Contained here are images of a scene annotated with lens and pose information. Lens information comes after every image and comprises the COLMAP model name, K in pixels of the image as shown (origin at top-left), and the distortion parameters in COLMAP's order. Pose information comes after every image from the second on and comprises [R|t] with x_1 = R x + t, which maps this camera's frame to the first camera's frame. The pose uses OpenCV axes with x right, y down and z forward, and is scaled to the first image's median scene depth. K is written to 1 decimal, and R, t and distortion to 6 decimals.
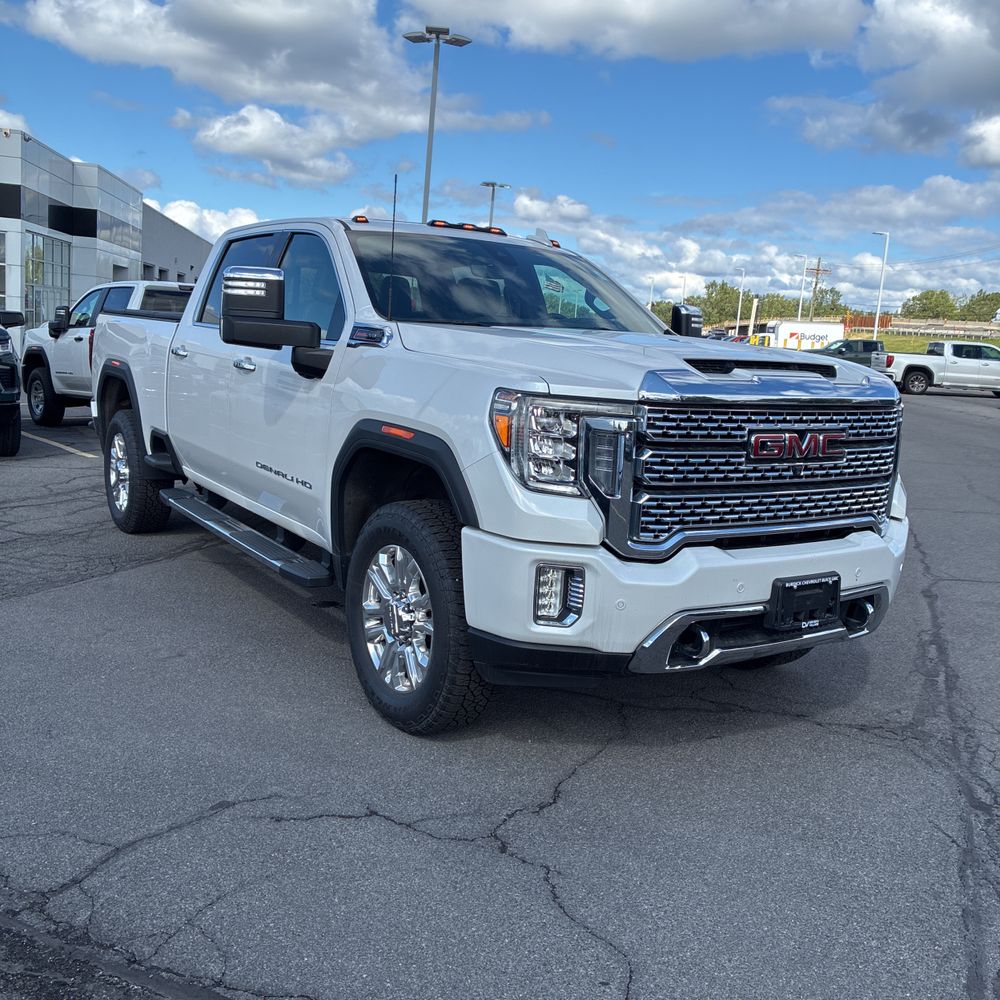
lens RADIAL K [[1028.1, 0, 514.7], [0, 1028.1, 497.8], [0, 0, 1]] dist [0.026935, -0.013580]
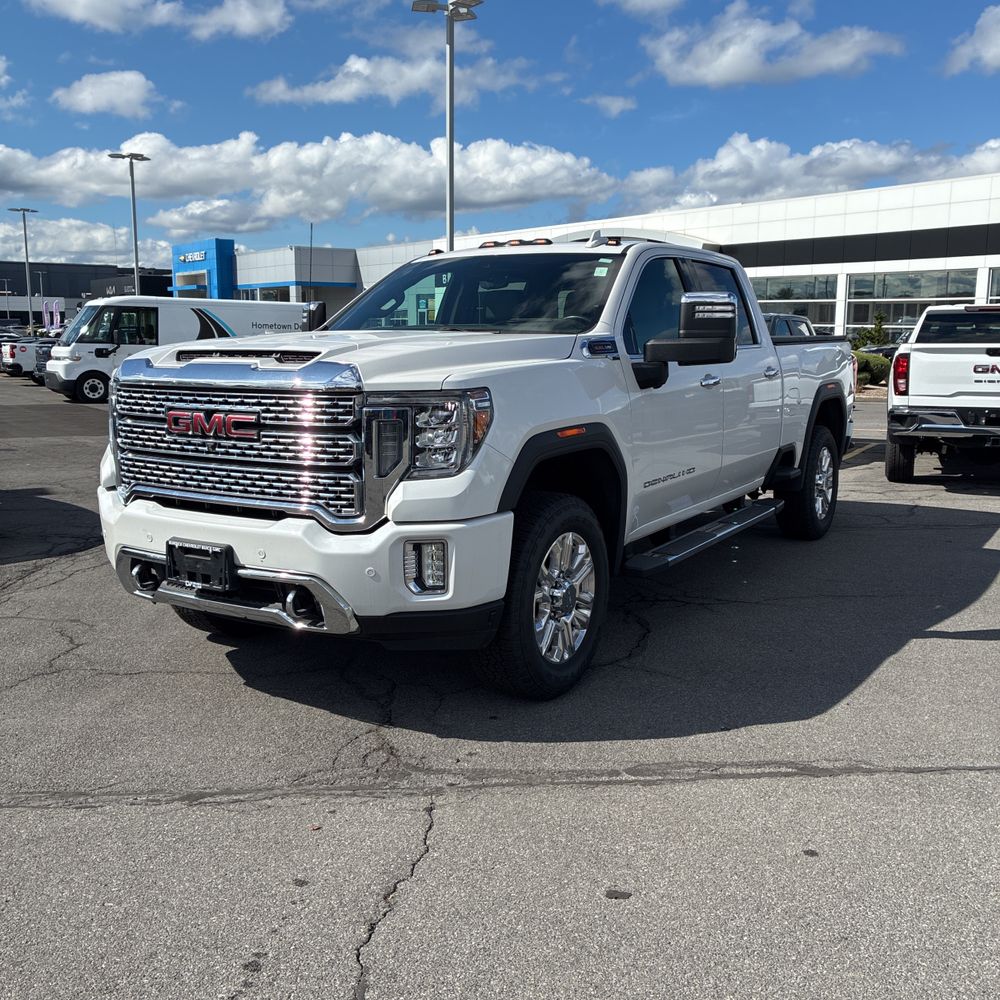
lens RADIAL K [[1024.4, 0, 500.0], [0, 1024.4, 500.0], [0, 0, 1]] dist [0.037475, 0.003668]
pose [[0.401006, 0.084181, -0.912199, 1.415110], [-0.121896, 0.991817, 0.037942, -0.049475], [0.907929, 0.095978, 0.407986, 0.836356]]
